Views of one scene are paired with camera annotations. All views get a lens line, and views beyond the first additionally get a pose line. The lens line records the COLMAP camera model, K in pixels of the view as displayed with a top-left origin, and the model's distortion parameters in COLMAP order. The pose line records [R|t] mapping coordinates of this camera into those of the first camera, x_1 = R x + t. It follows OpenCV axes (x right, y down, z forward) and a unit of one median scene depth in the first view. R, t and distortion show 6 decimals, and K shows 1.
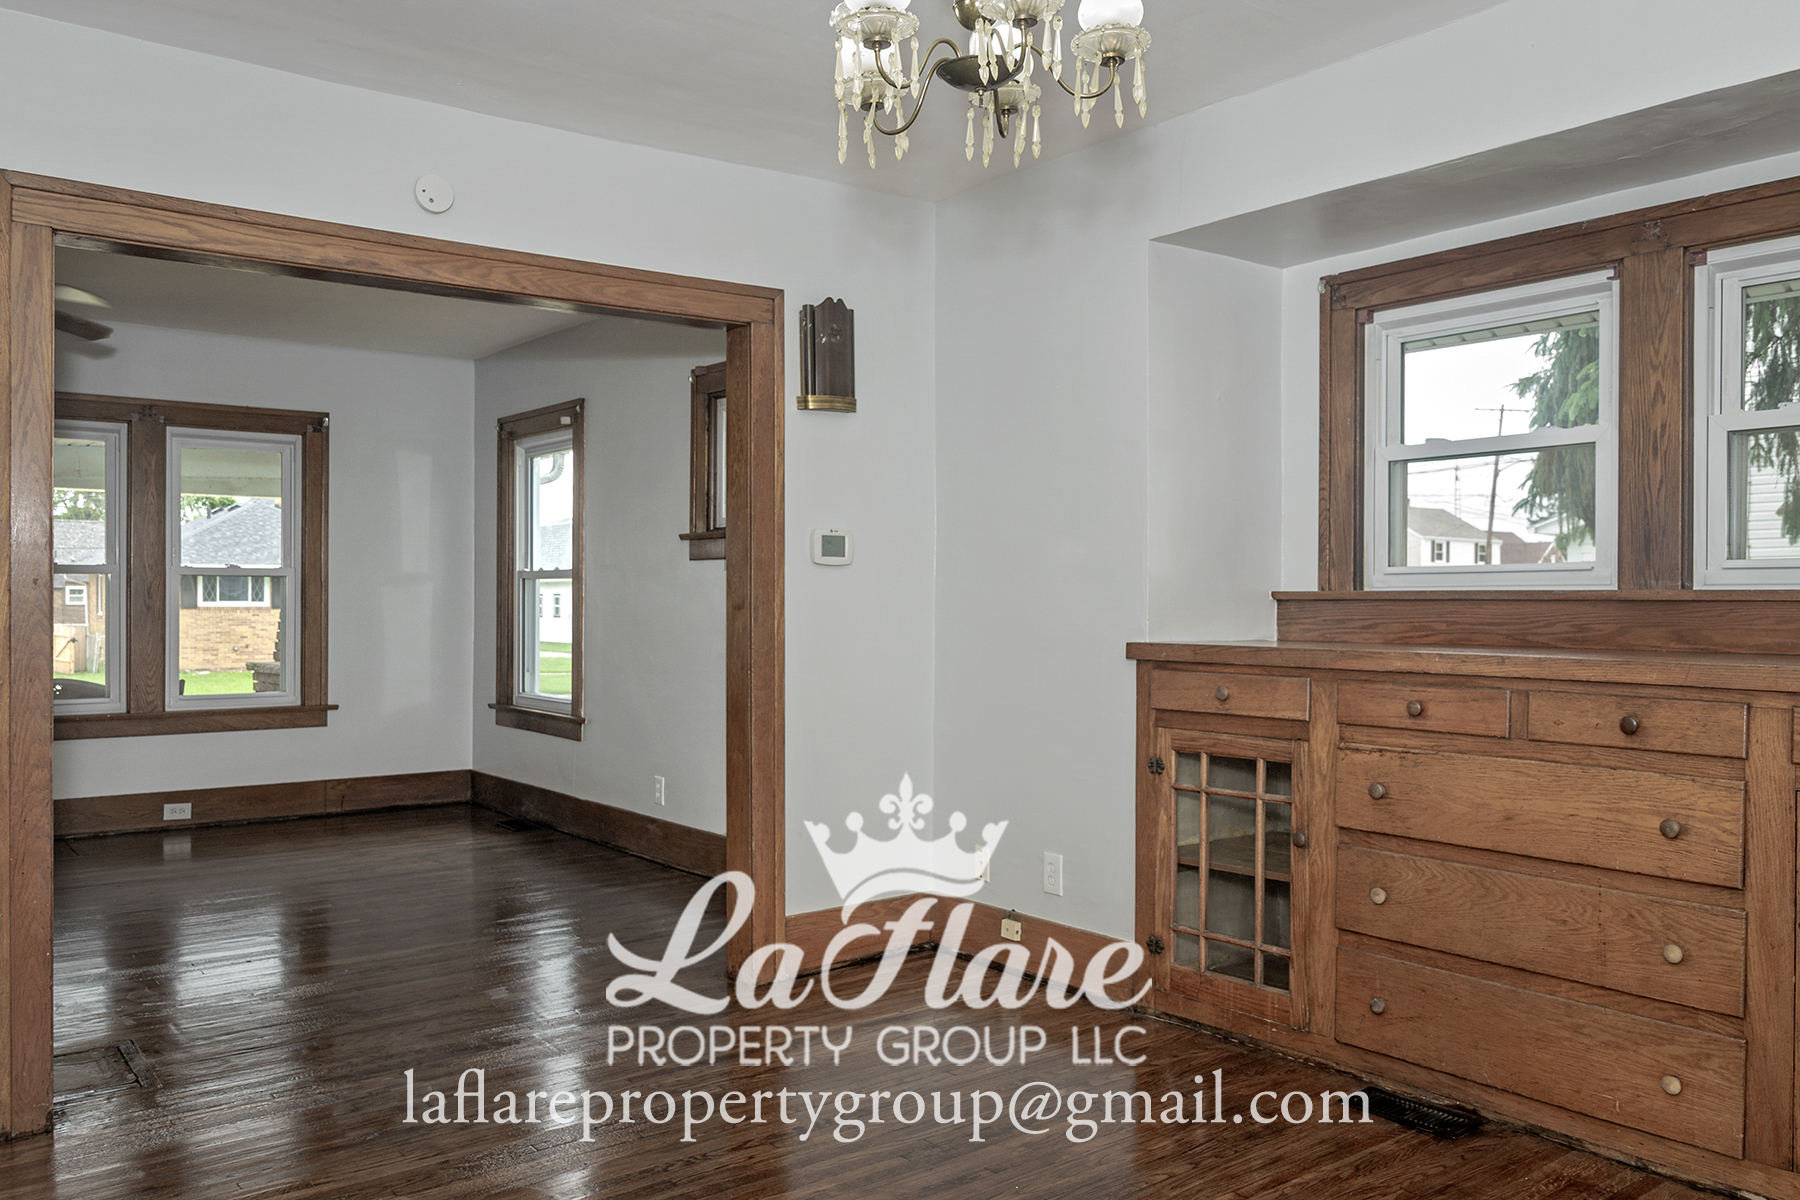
lens RADIAL K [[1391.7, 0, 902.3], [0, 1391.7, 601.6], [0, 0, 1]] dist [-0.008306, -0.001283]
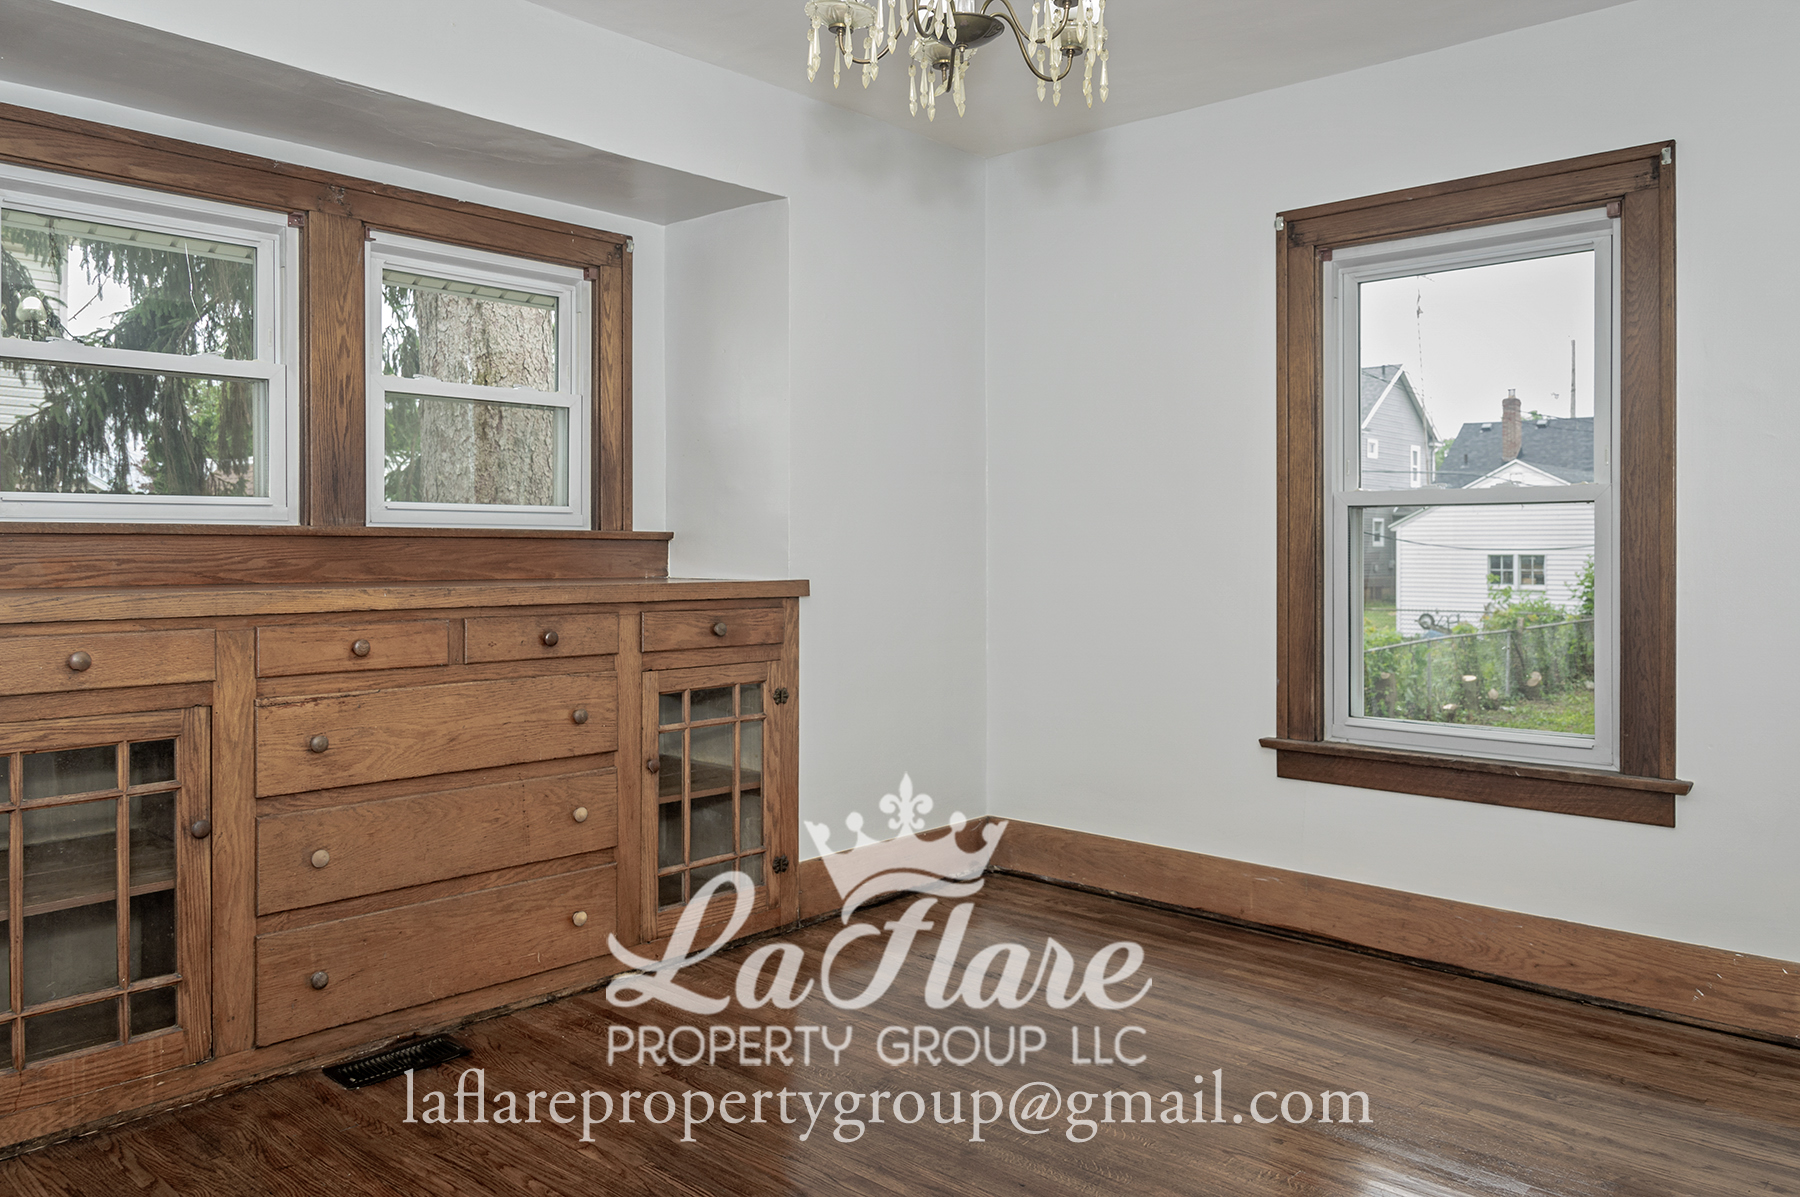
lens RADIAL K [[1330.6, 0, 908.2], [0, 1330.6, 537.0], [0, 0, 1]] dist [0.027378, -0.001882]
pose [[-0.162276, 0.002293, 0.986743, -0.610602], [-0.002363, 0.999994, -0.002713, 0.001761], [-0.986743, -0.002771, -0.162269, 0.786695]]
